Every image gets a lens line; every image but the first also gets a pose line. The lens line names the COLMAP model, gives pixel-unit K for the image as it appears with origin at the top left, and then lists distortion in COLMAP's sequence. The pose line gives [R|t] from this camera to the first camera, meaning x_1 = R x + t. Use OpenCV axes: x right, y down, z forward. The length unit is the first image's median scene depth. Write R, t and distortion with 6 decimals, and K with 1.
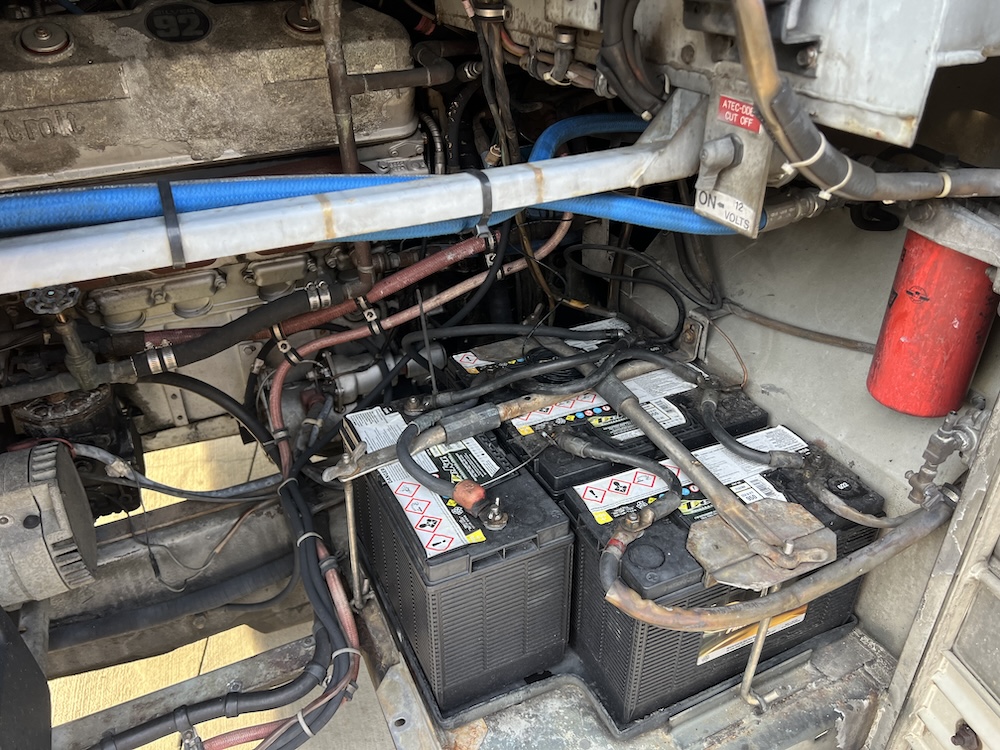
lens RADIAL K [[760.3, 0, 502.3], [0, 760.3, 378.5], [0, 0, 1]] dist [0.055187, -0.066402]
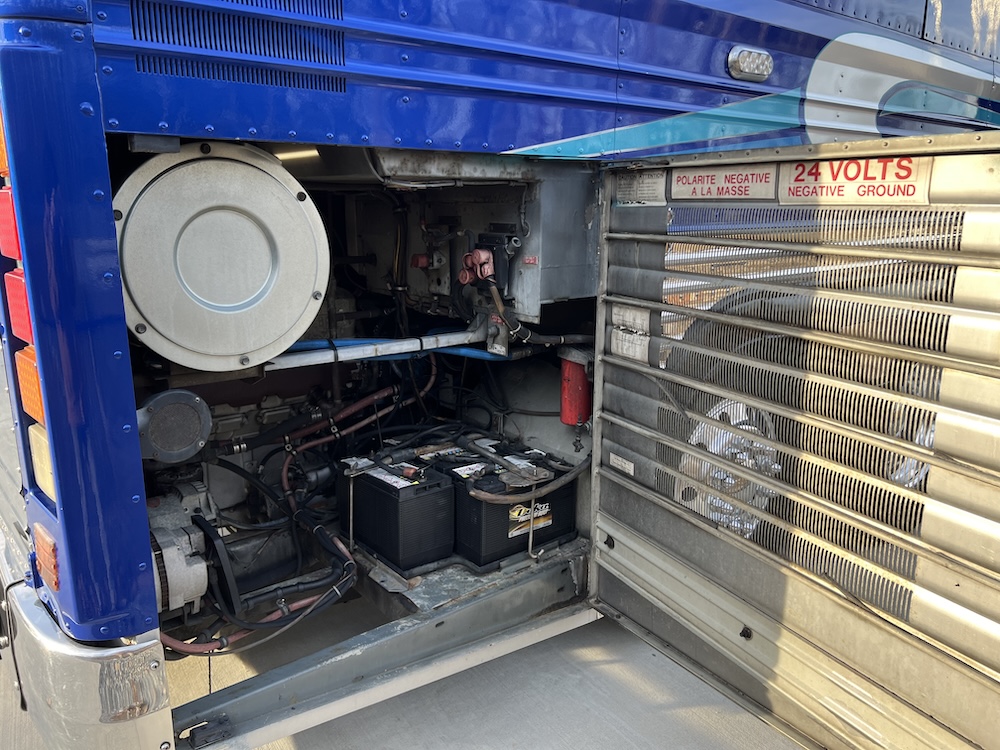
lens RADIAL K [[760.3, 0, 502.3], [0, 760.3, 378.5], [0, 0, 1]] dist [0.055187, -0.066402]
pose [[0.971780, -0.034015, 0.233422, -0.293882], [0.103477, 0.950727, -0.292250, 0.573120], [-0.211980, 0.308157, 0.927418, -1.309192]]
